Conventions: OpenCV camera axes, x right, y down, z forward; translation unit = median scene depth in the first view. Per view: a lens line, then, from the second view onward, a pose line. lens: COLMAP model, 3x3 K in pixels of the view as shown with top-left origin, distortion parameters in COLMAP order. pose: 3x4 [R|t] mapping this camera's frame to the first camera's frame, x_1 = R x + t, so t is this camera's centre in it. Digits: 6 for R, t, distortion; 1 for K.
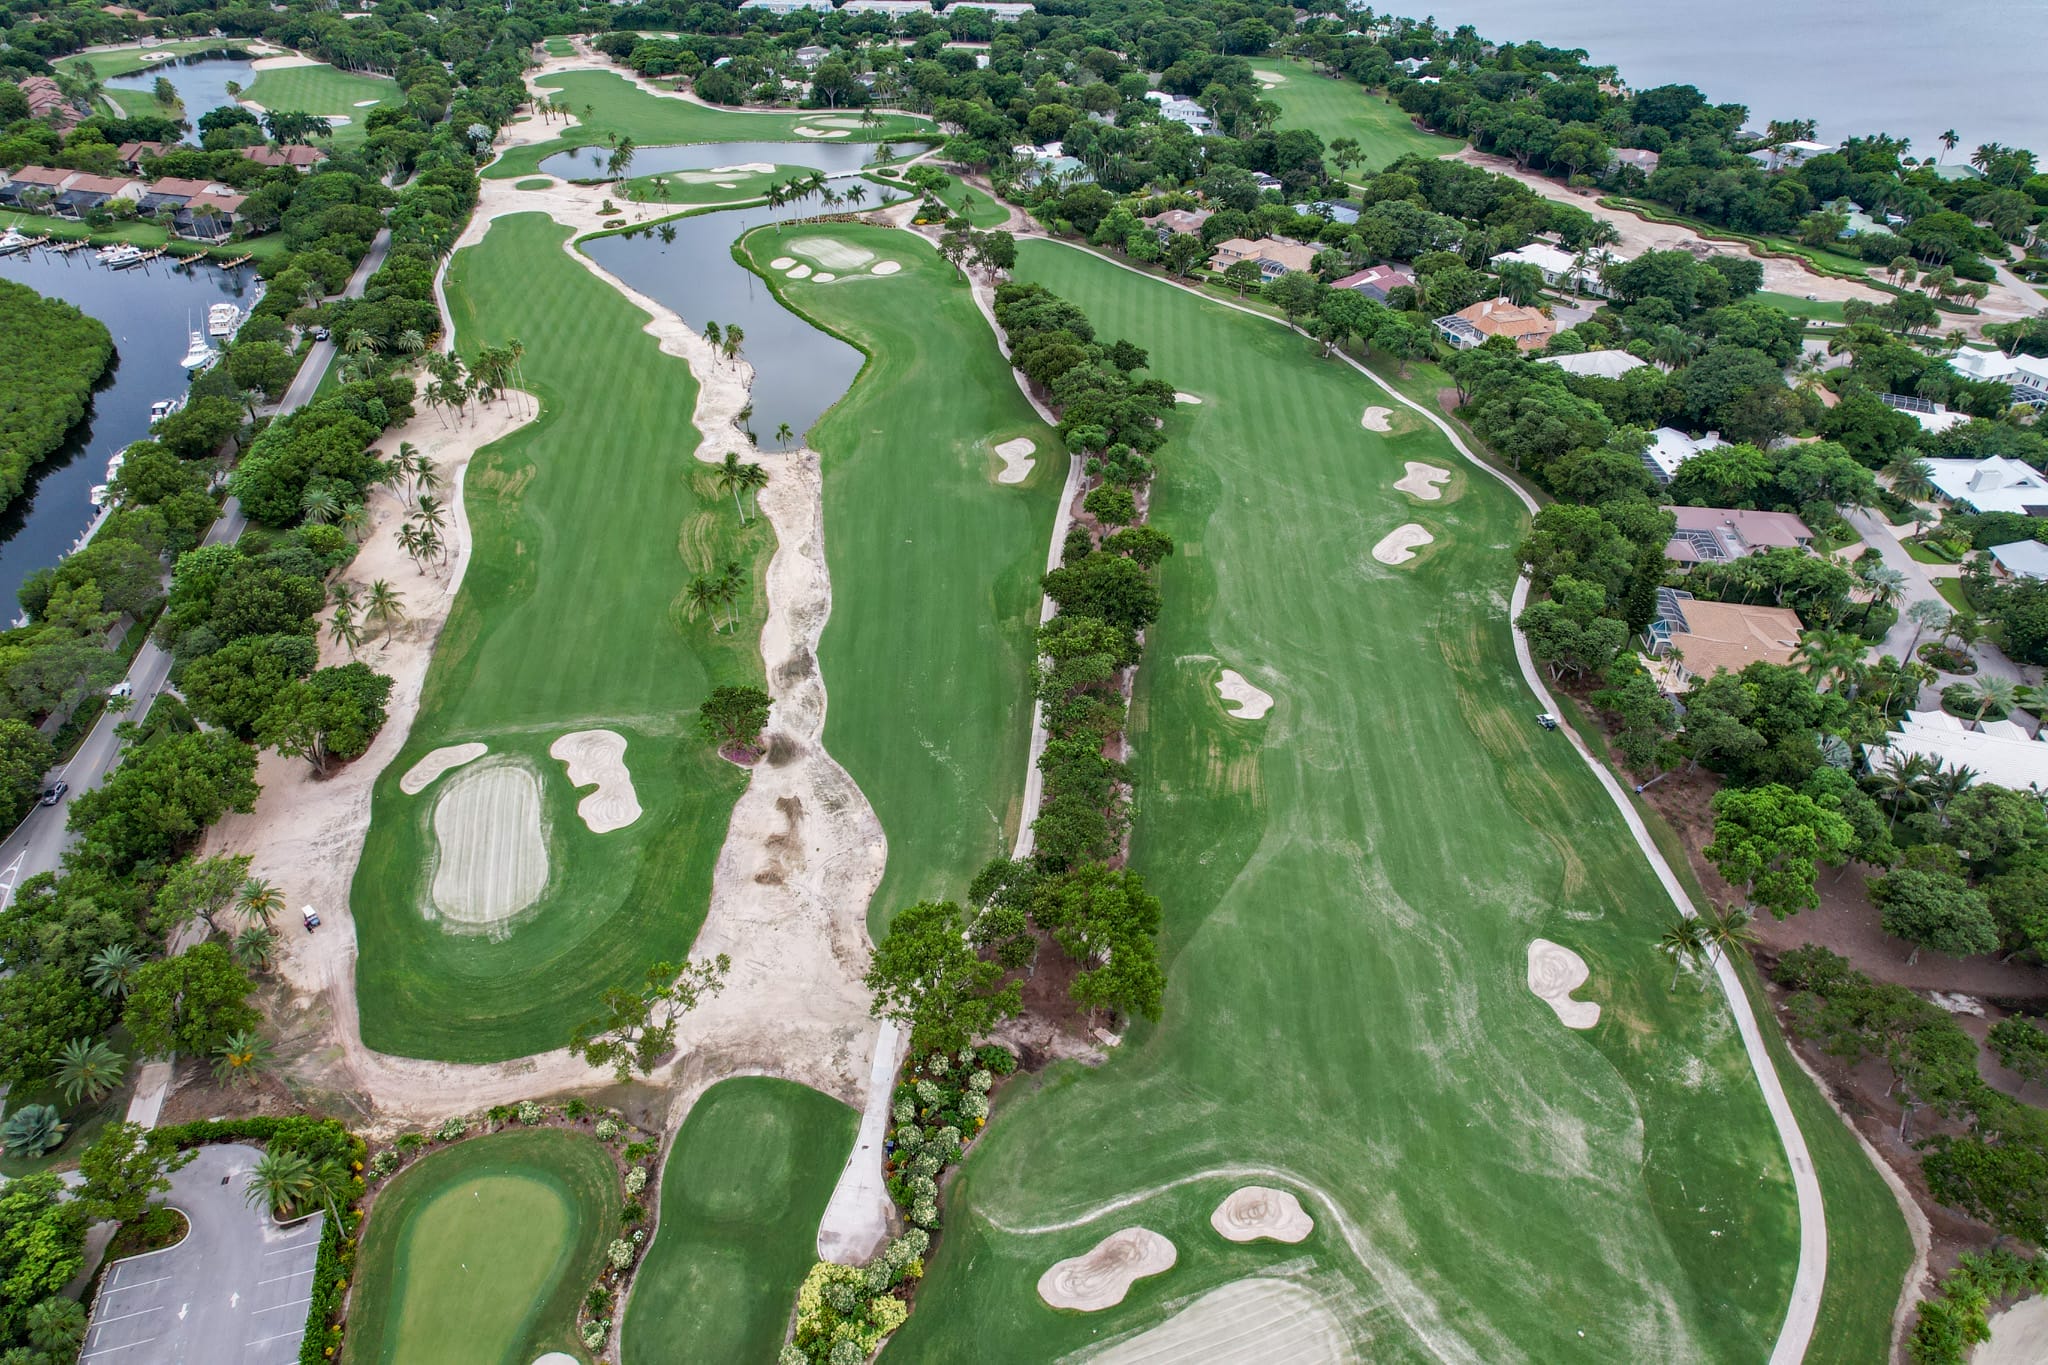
lens RADIAL K [[1311.5, 0, 1028.3], [0, 1311.5, 675.3], [0, 0, 1]] dist [-0.089811, 0.080865]
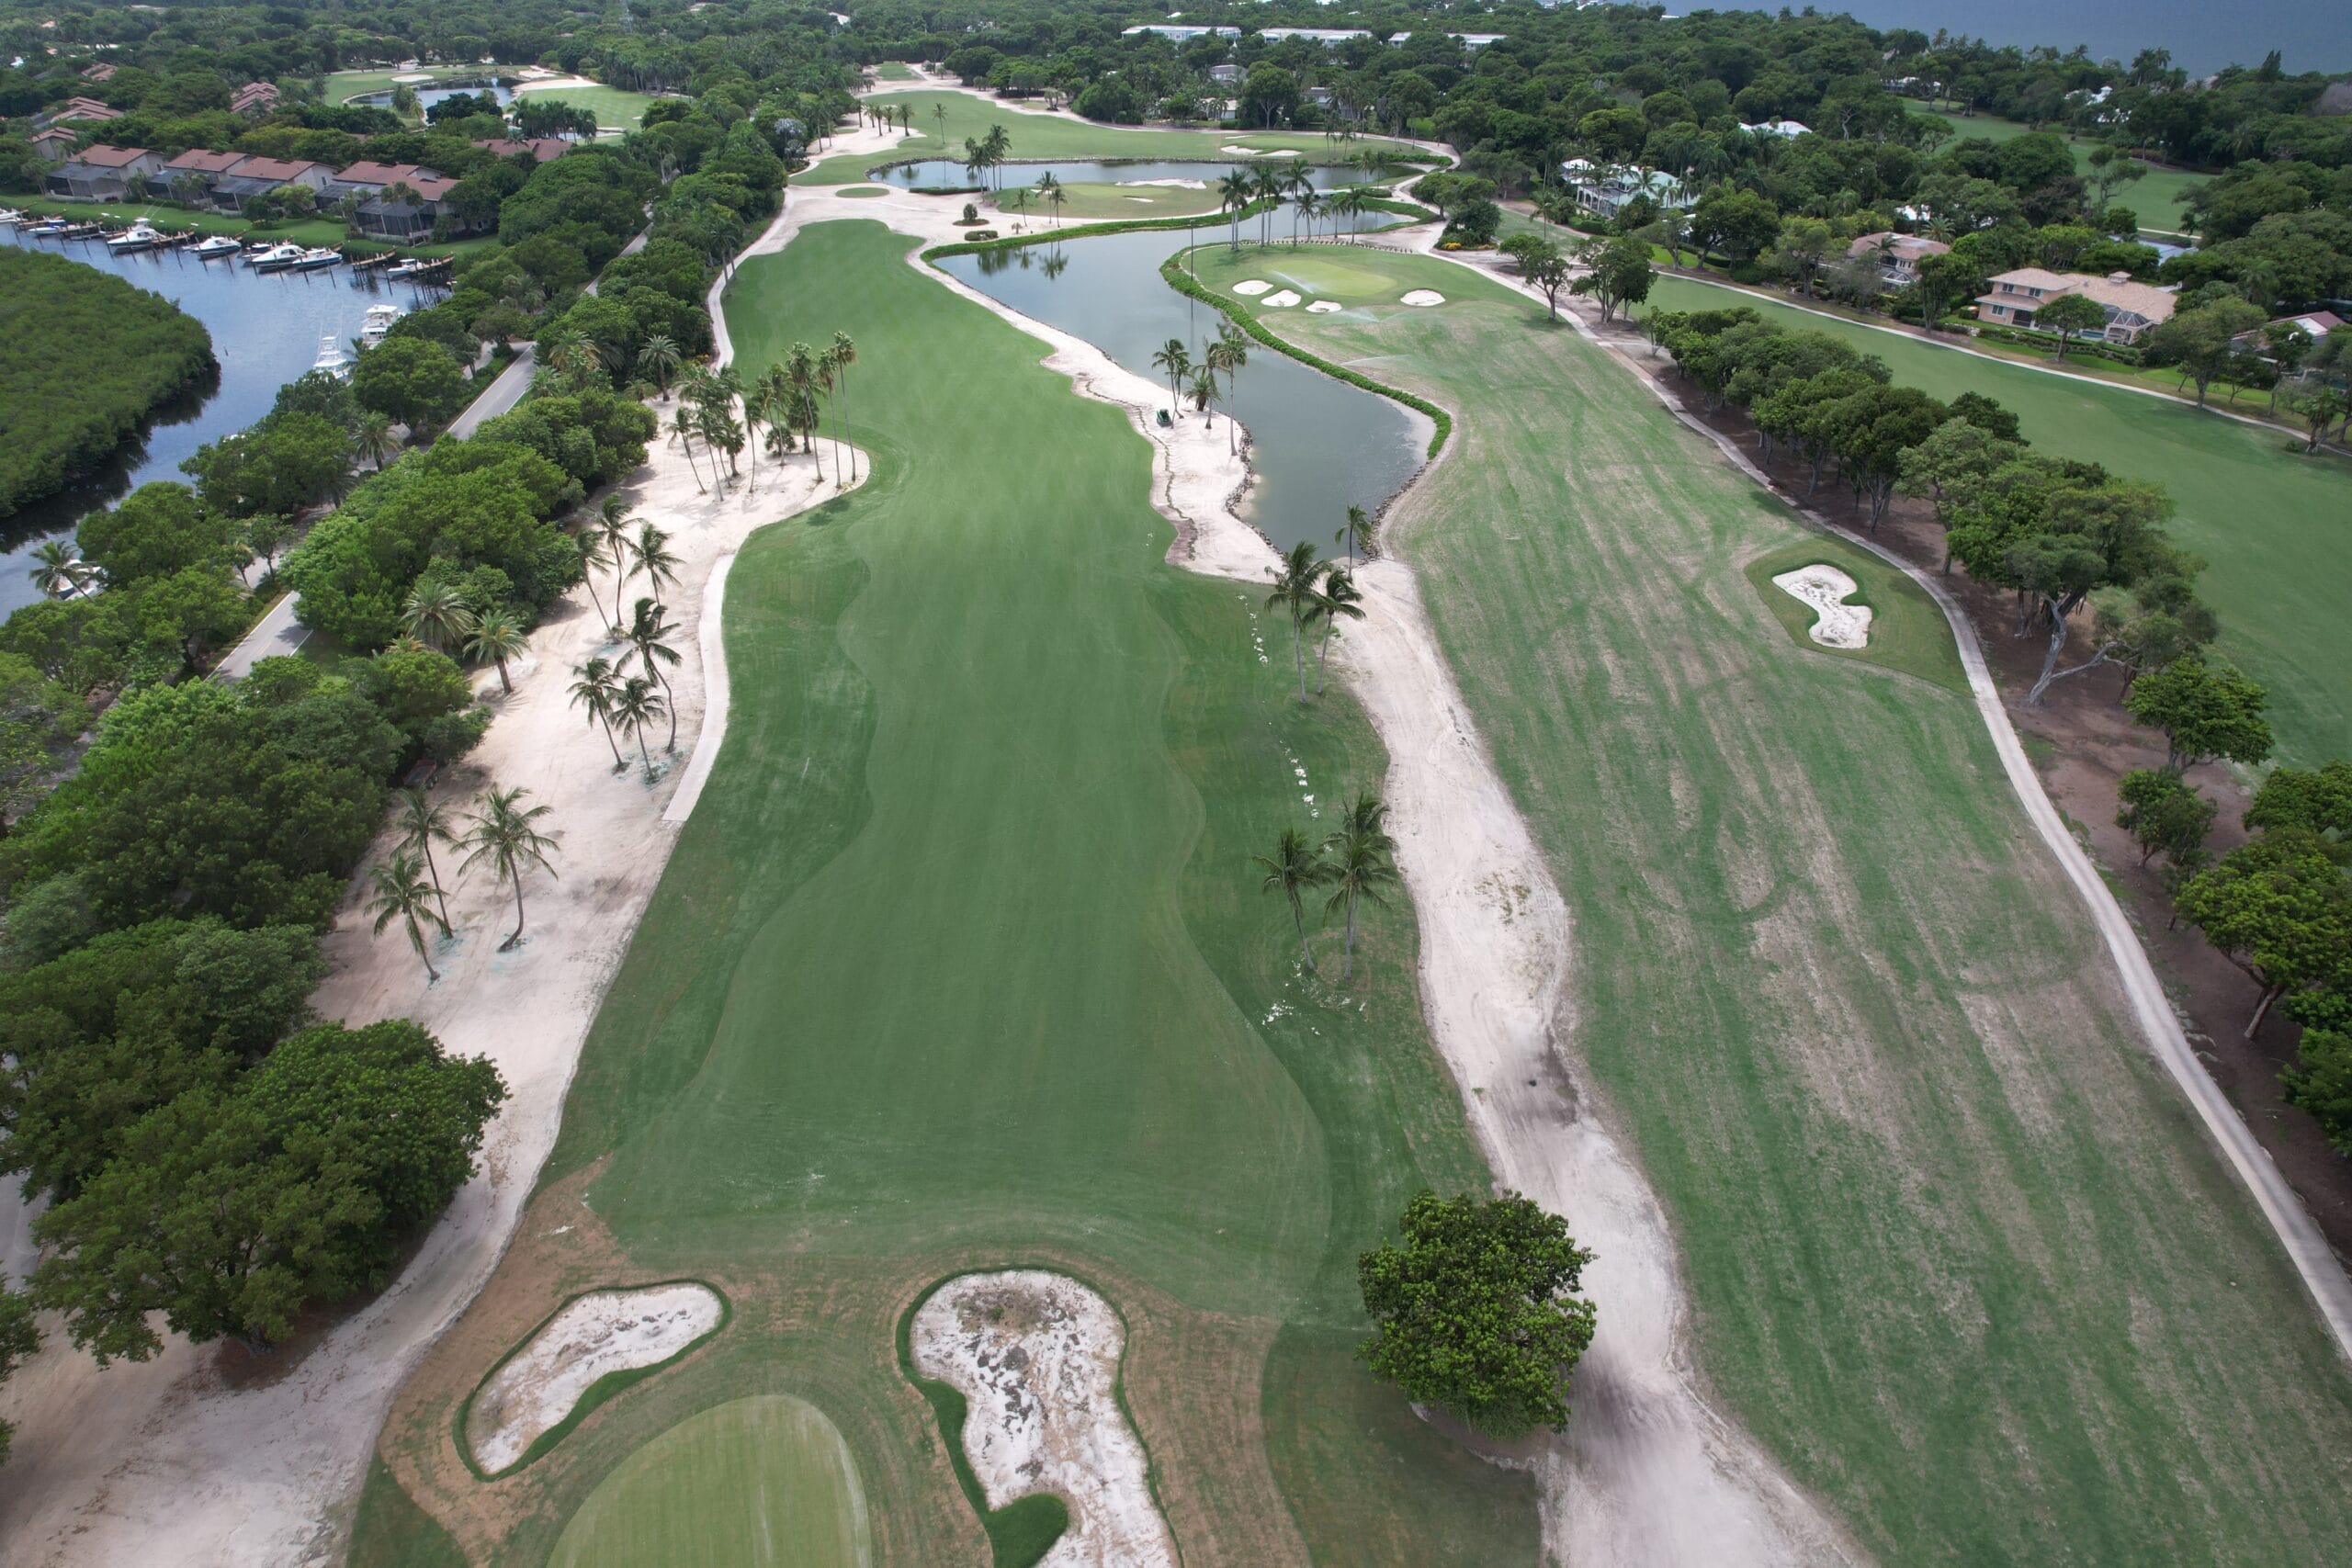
lens RADIAL K [[1506.1, 0, 1180.9], [0, 1506.1, 775.7], [0, 0, 1]] dist [-0.089811, 0.080865]
pose [[0.992035, 0.062580, -0.109321, -0.121317], [-0.070140, 0.995303, -0.066731, -0.030911], [0.104631, 0.073867, 0.991764, 0.281566]]
